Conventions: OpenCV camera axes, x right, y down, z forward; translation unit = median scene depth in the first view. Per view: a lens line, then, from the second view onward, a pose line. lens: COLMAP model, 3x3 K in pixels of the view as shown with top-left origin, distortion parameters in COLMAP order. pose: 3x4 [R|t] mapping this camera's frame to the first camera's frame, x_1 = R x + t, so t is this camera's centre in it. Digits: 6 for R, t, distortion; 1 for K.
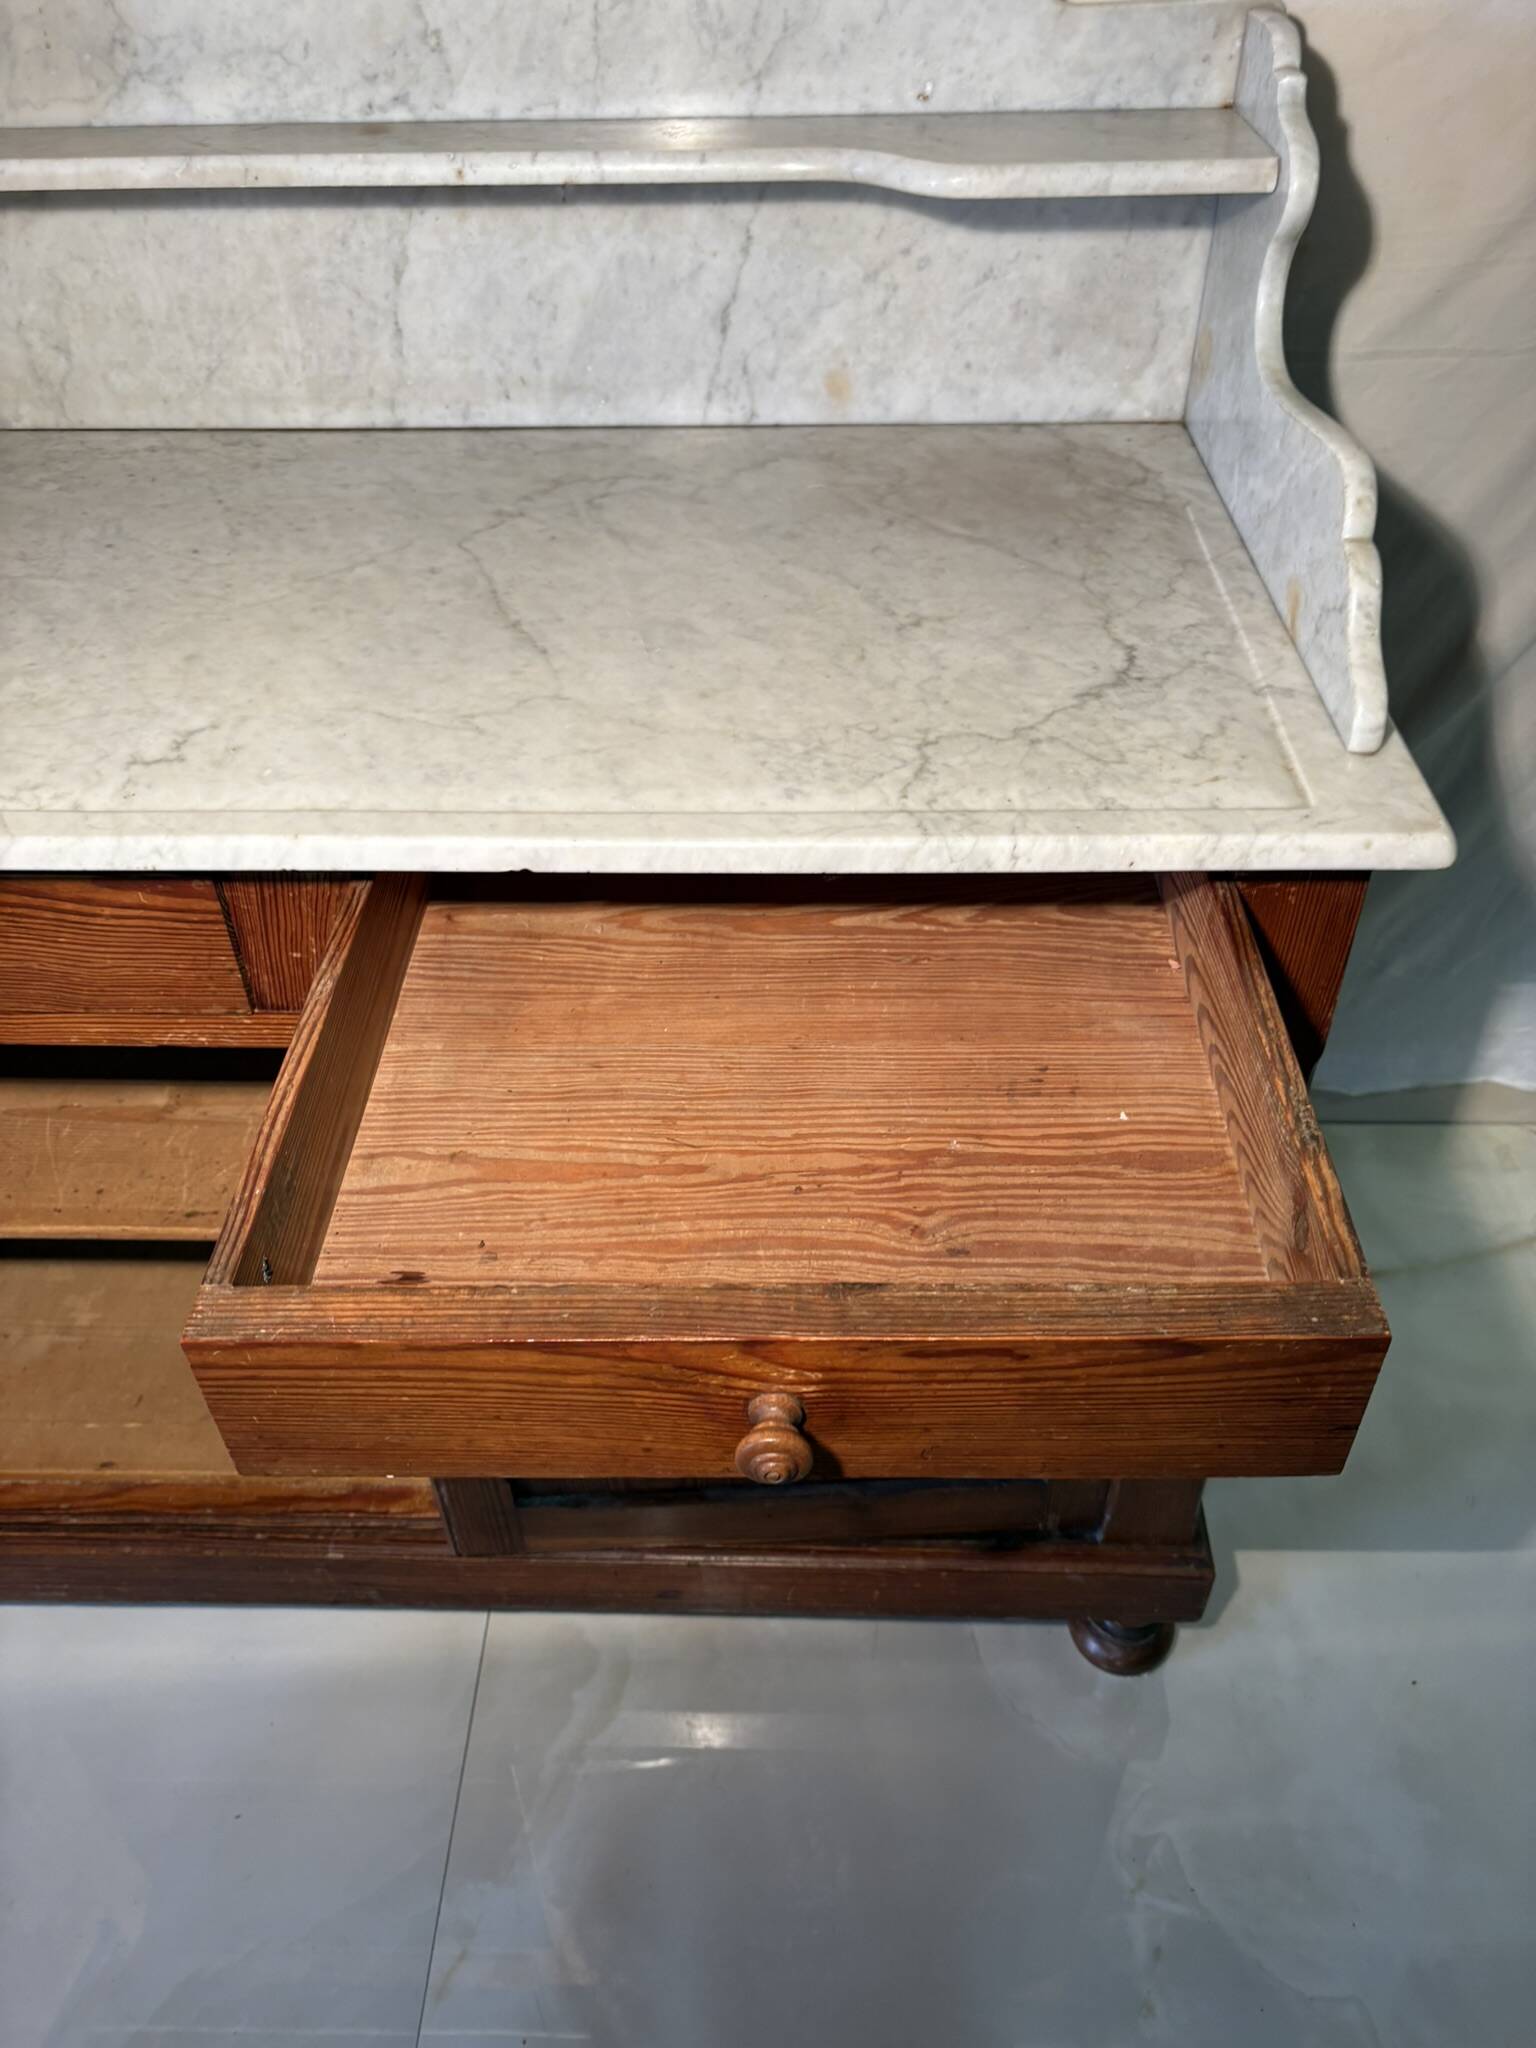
lens RADIAL K [[1563.4, 0, 786.1], [0, 1563.4, 1013.8], [0, 0, 1]] dist [0.032453, -0.046901]
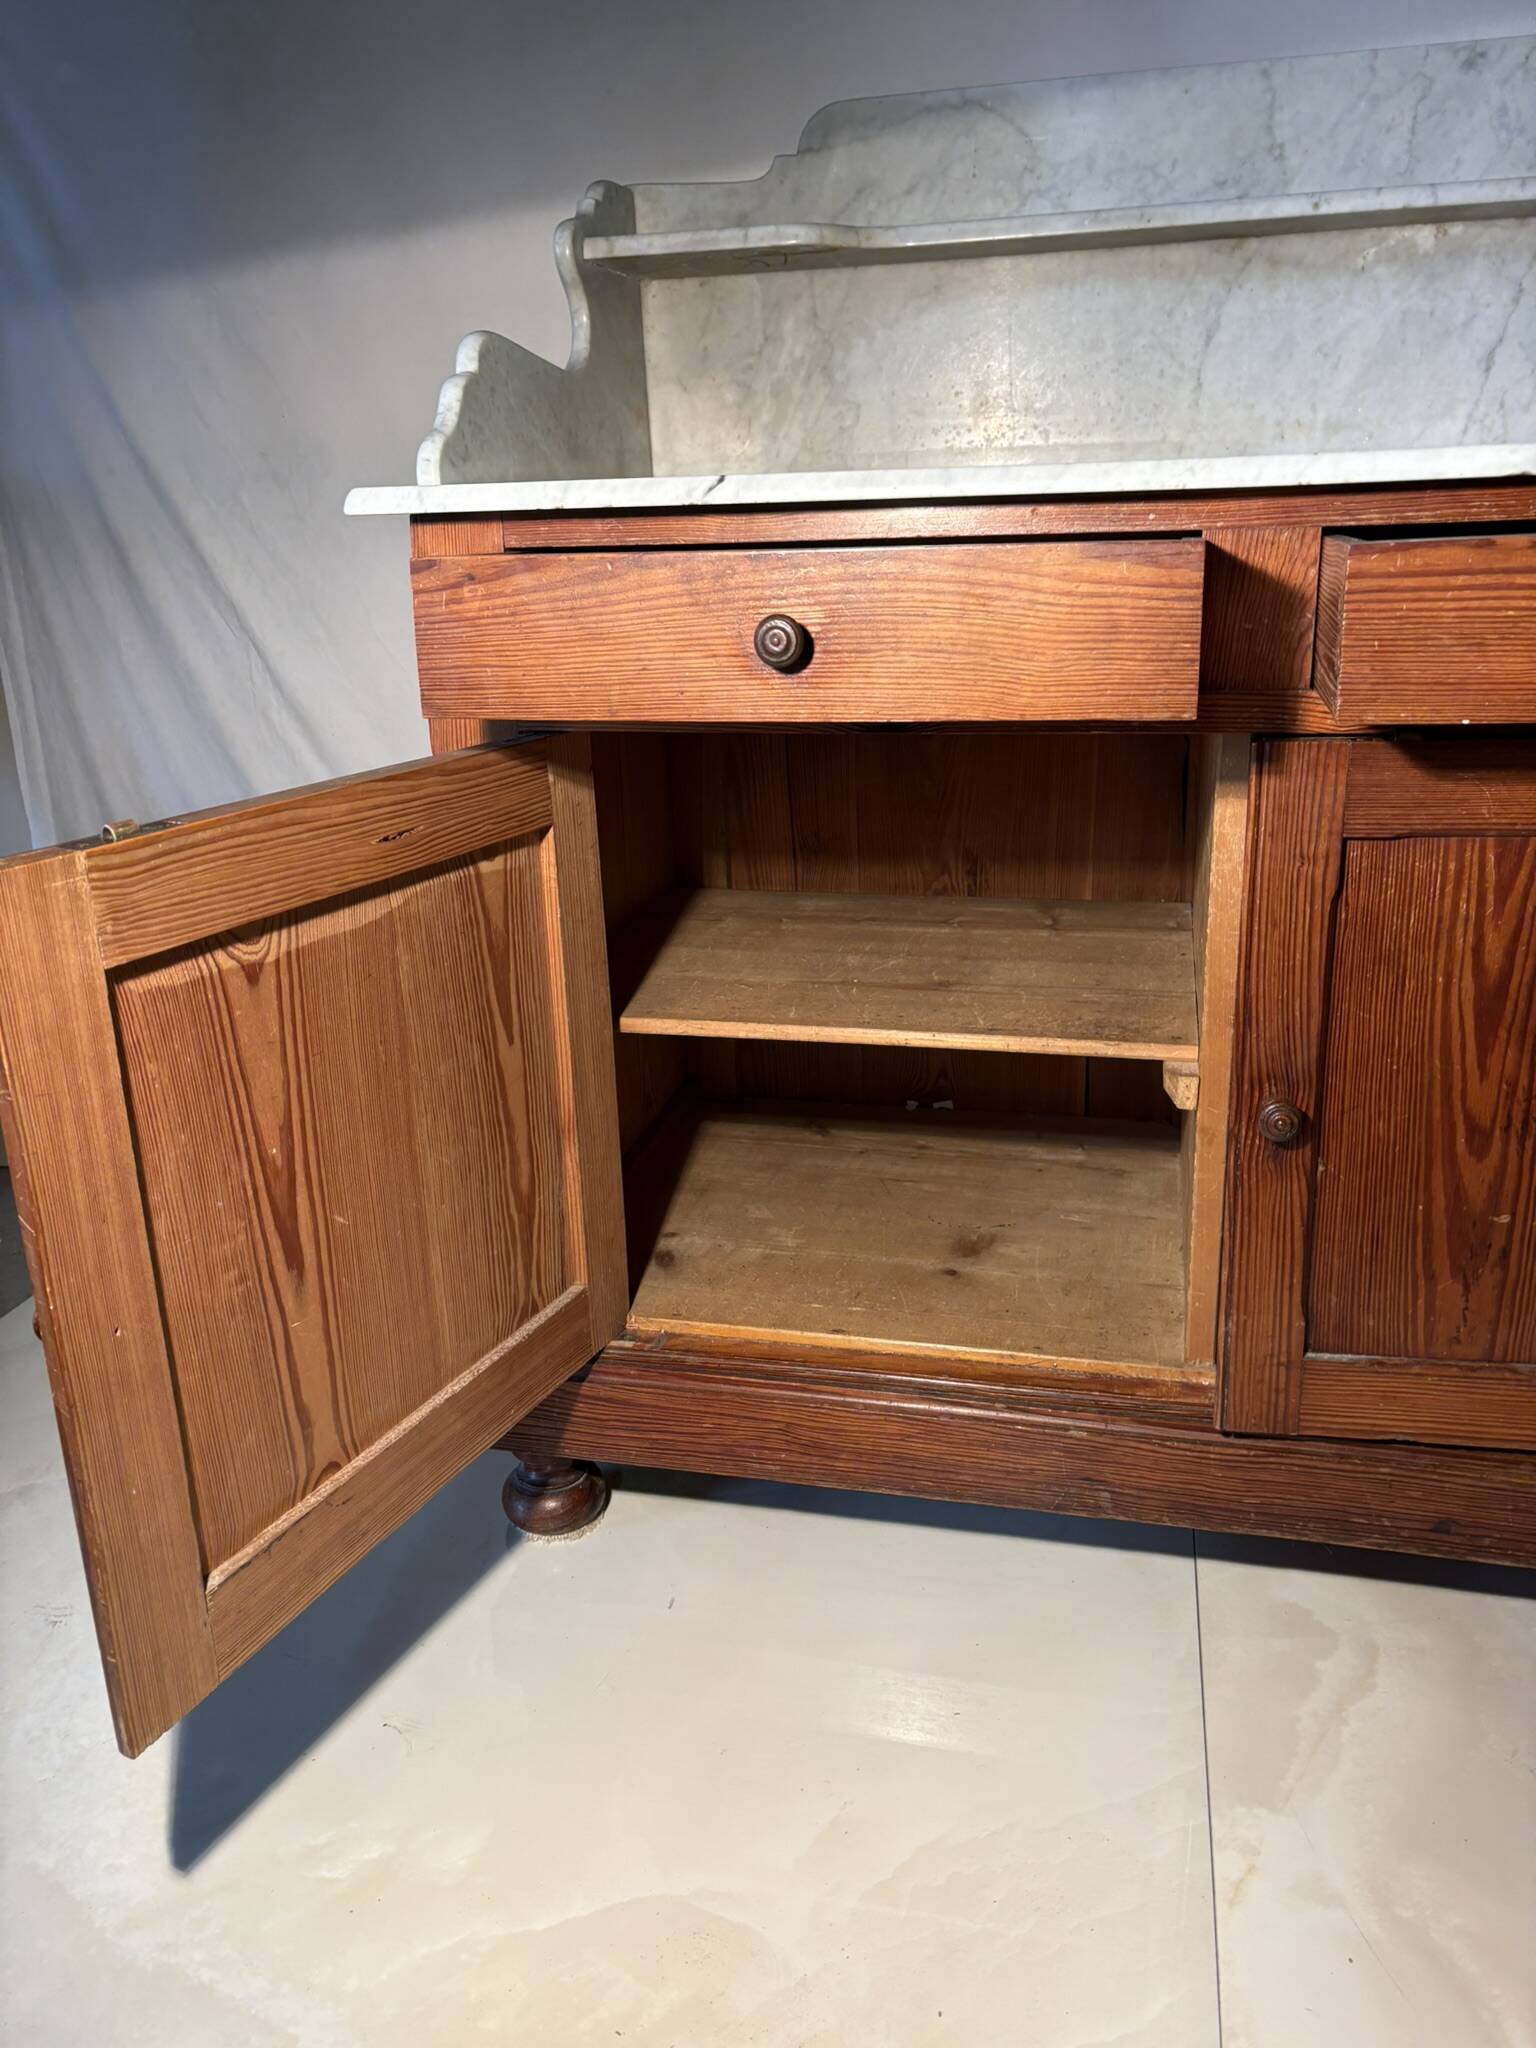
lens RADIAL K [[1490.2, 0, 773.8], [0, 1490.2, 975.9], [0, 0, 1]] dist [0.054771, -0.069344]
pose [[0.977023, 0.046527, -0.207994, -0.309902], [-0.119771, 0.927074, -0.355229, 0.456533], [0.176298, 0.371979, 0.911346, 0.044195]]
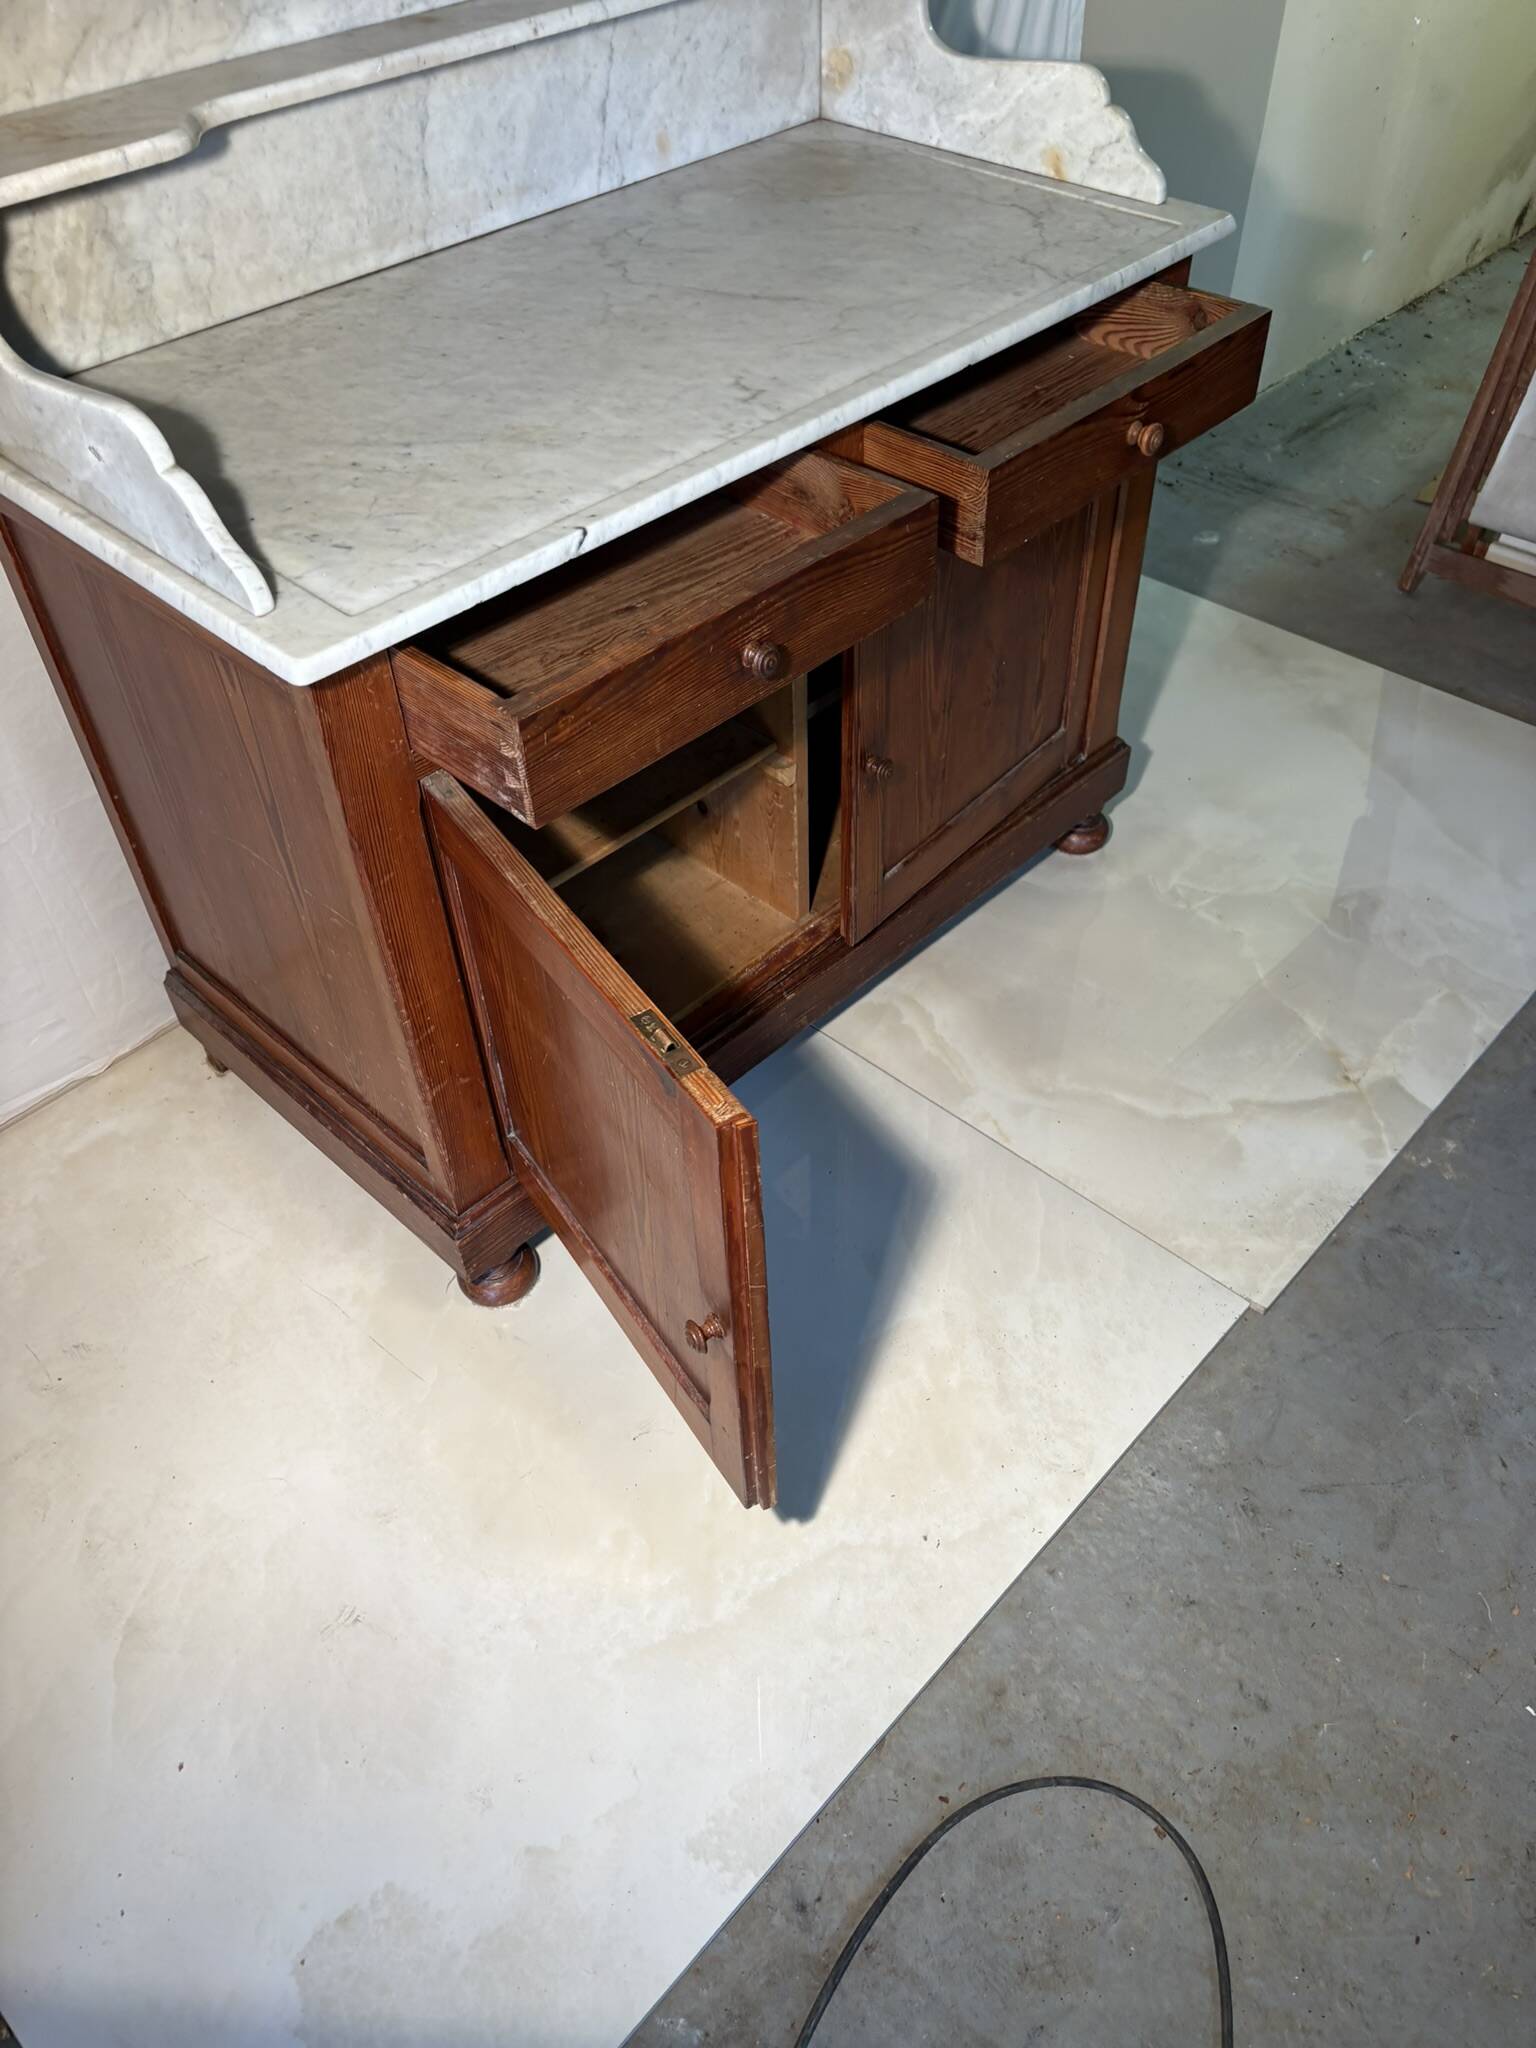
lens RADIAL K [[1551.1, 0, 785.9], [0, 1551.1, 1047.7], [0, 0, 1]] dist [0.036399, -0.052556]
pose [[0.670651, -0.529302, 0.519680, -1.158339], [0.480036, 0.843800, 0.239932, 0.030372], [-0.565502, 0.088555, 0.819979, -0.223197]]
